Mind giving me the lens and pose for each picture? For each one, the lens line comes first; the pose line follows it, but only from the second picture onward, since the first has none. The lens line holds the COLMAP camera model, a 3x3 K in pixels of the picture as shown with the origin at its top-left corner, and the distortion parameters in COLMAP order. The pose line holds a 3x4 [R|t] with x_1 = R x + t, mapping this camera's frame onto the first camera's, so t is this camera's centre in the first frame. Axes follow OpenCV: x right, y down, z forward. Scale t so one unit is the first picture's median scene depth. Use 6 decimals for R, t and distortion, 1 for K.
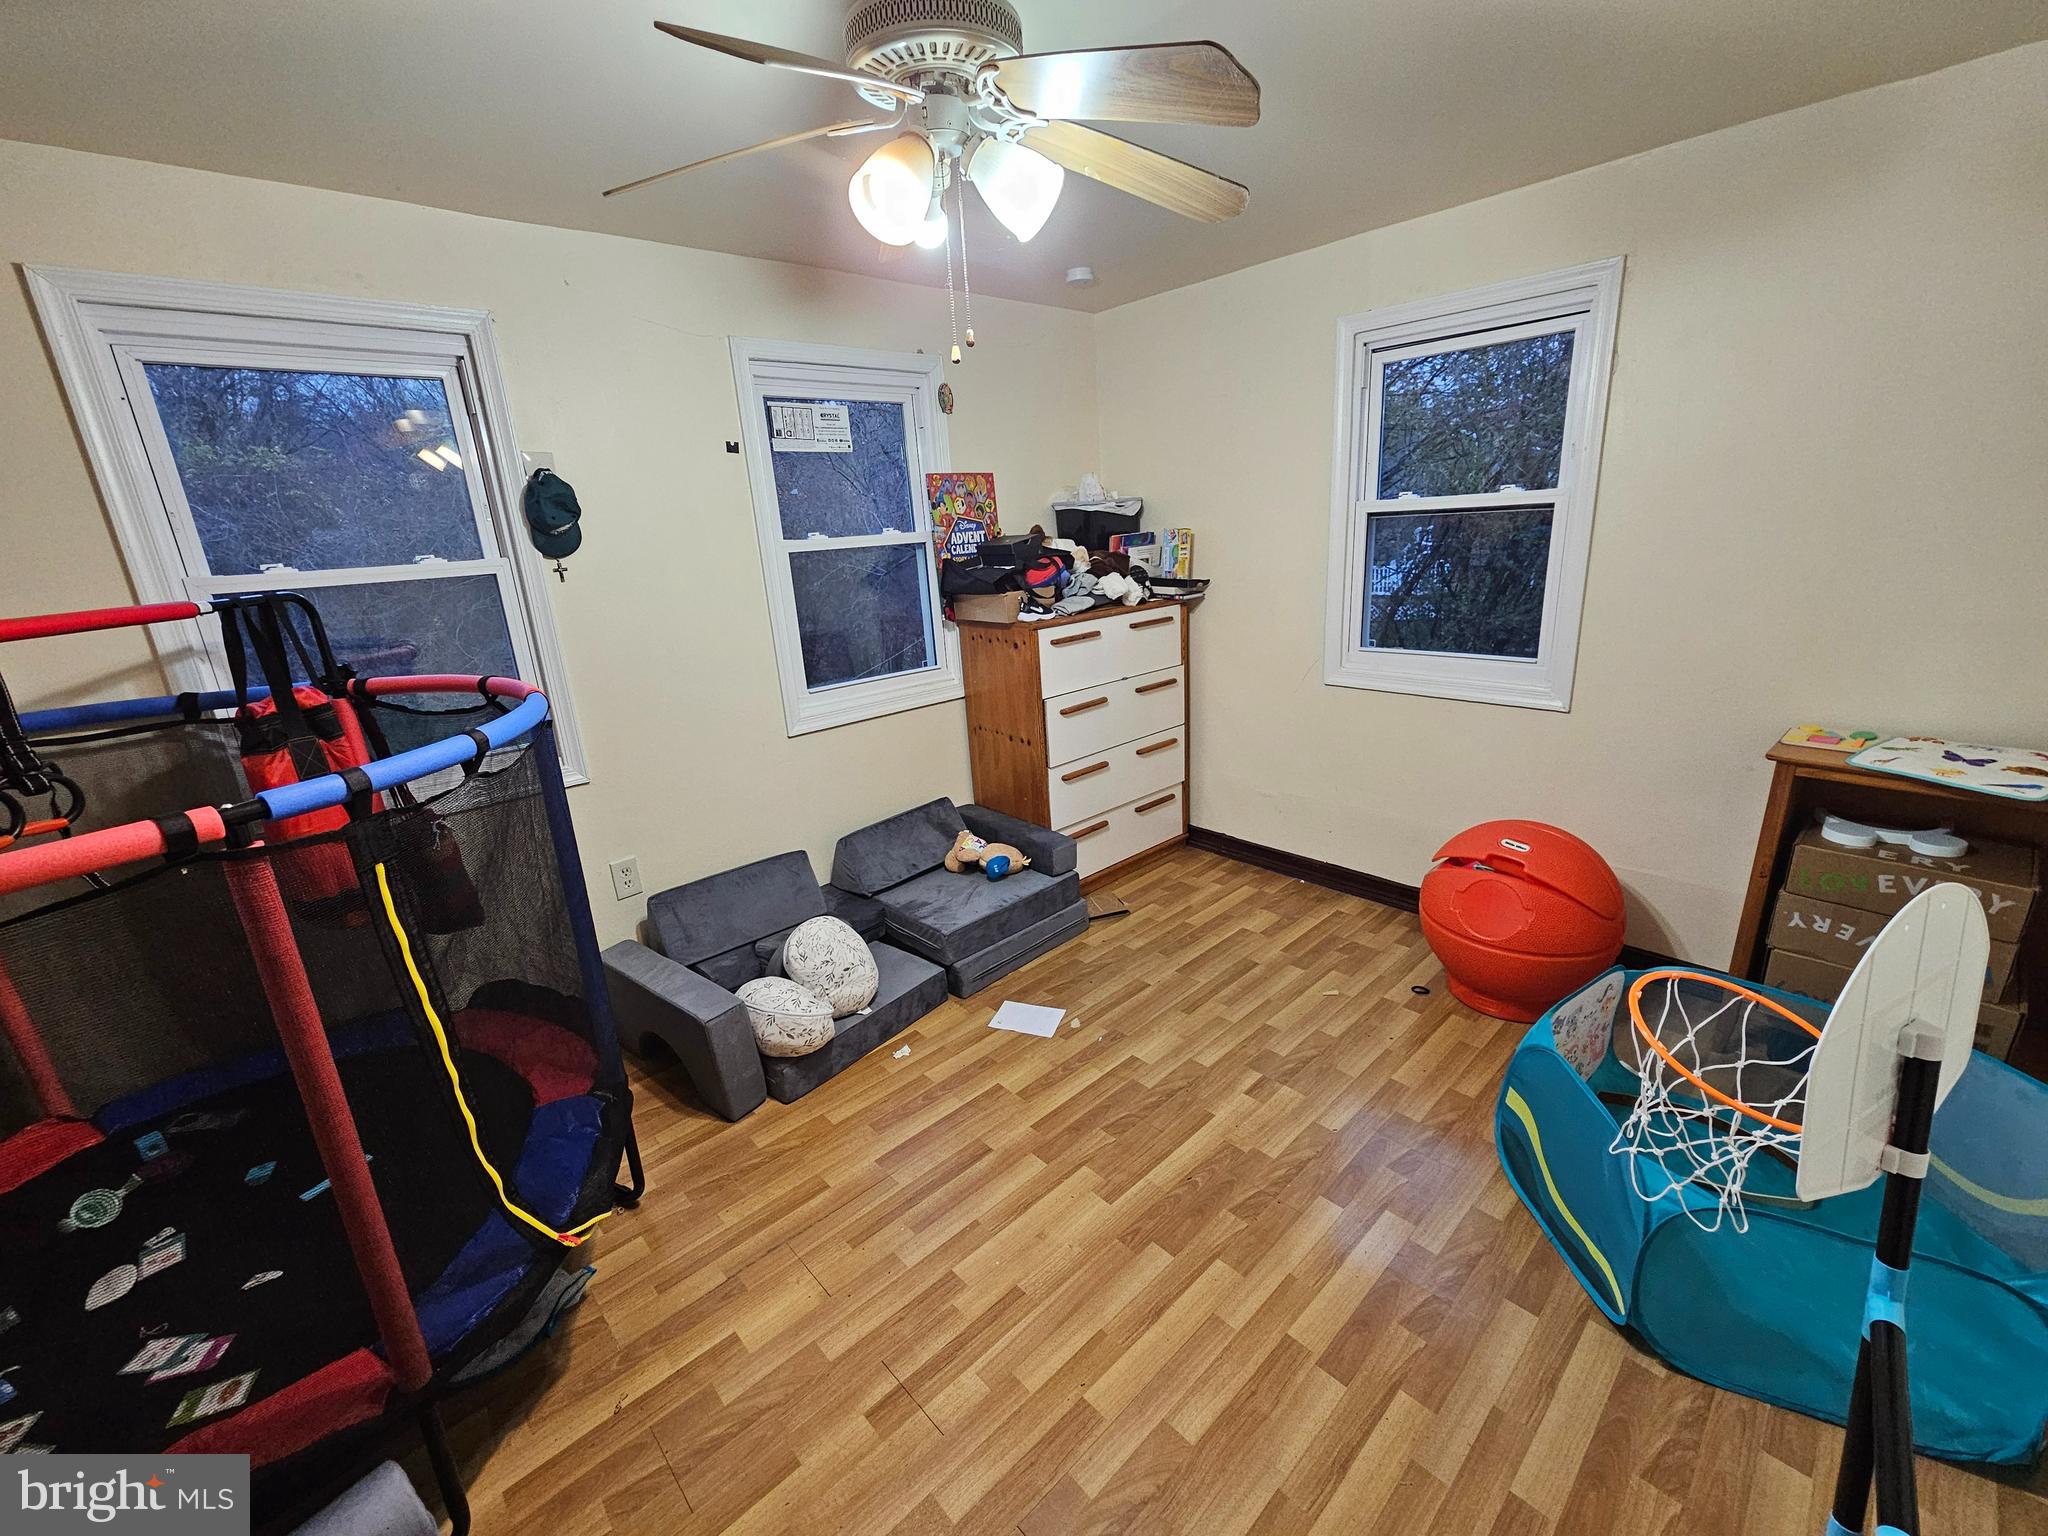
lens RADIAL K [[839.0, 0, 1029.1], [0, 839.0, 766.7], [0, 0, 1]] dist [-0.001079, 0.000738]
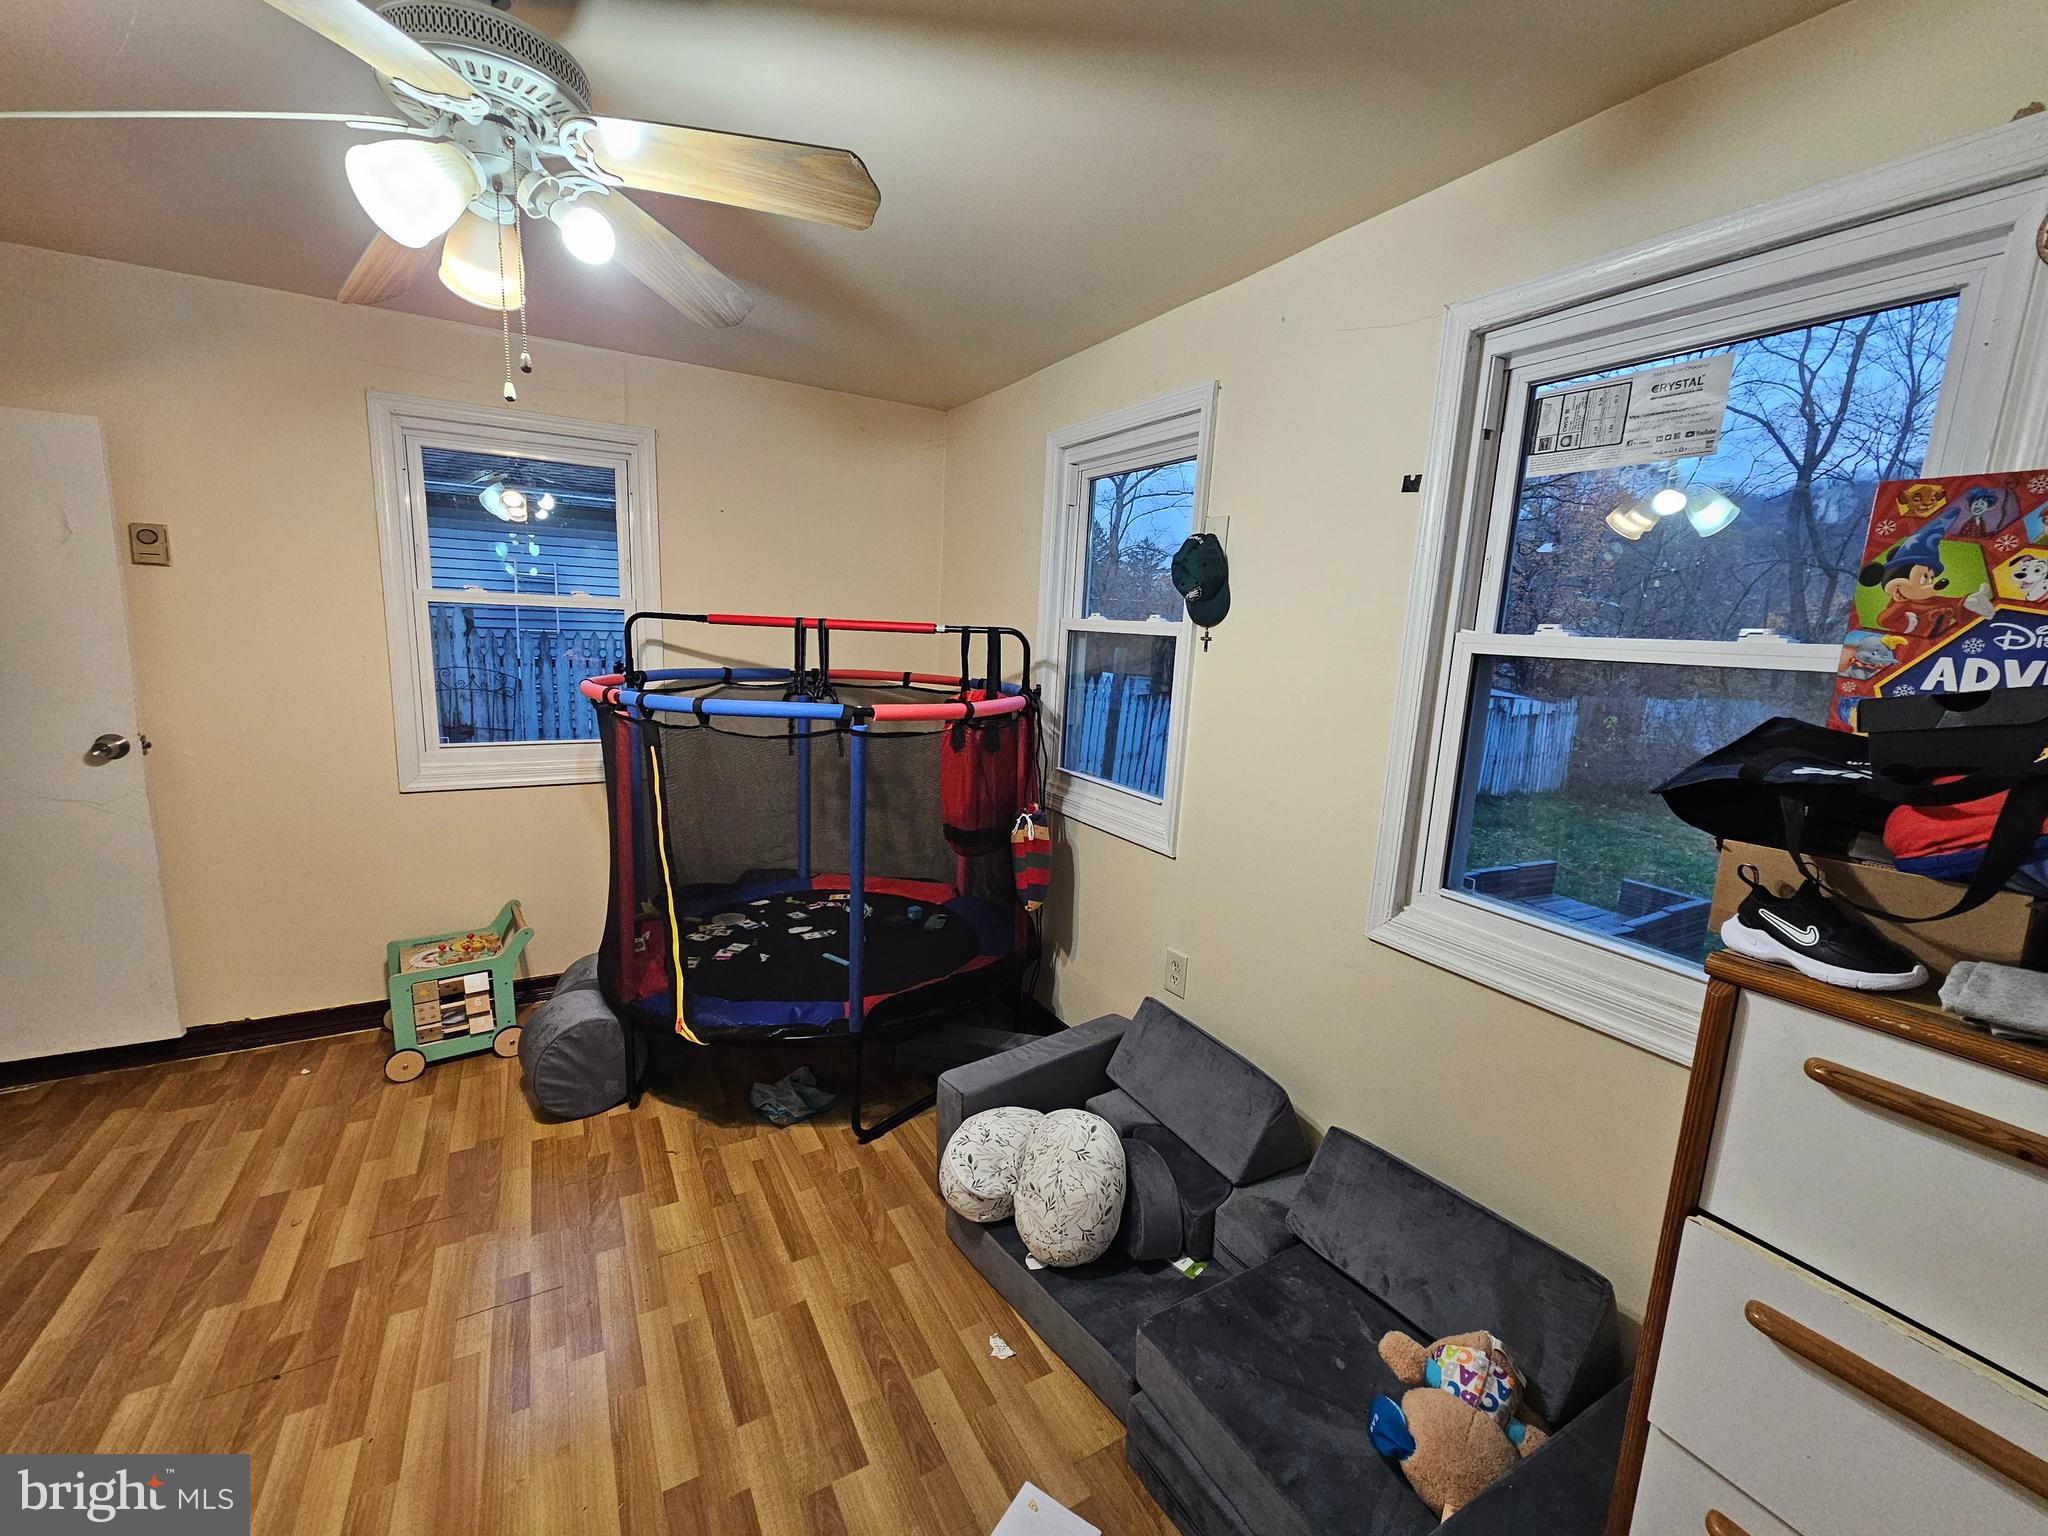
lens RADIAL K [[839.0, 0, 1028.0], [0, 839.0, 771.6], [0, 0, 1]] dist [-0.001079, 0.000738]
pose [[-0.225804, 0.217796, -0.949514, 0.432549], [-0.303349, 0.910508, 0.280988, -0.317566], [0.925739, 0.351483, -0.139528, 1.048729]]
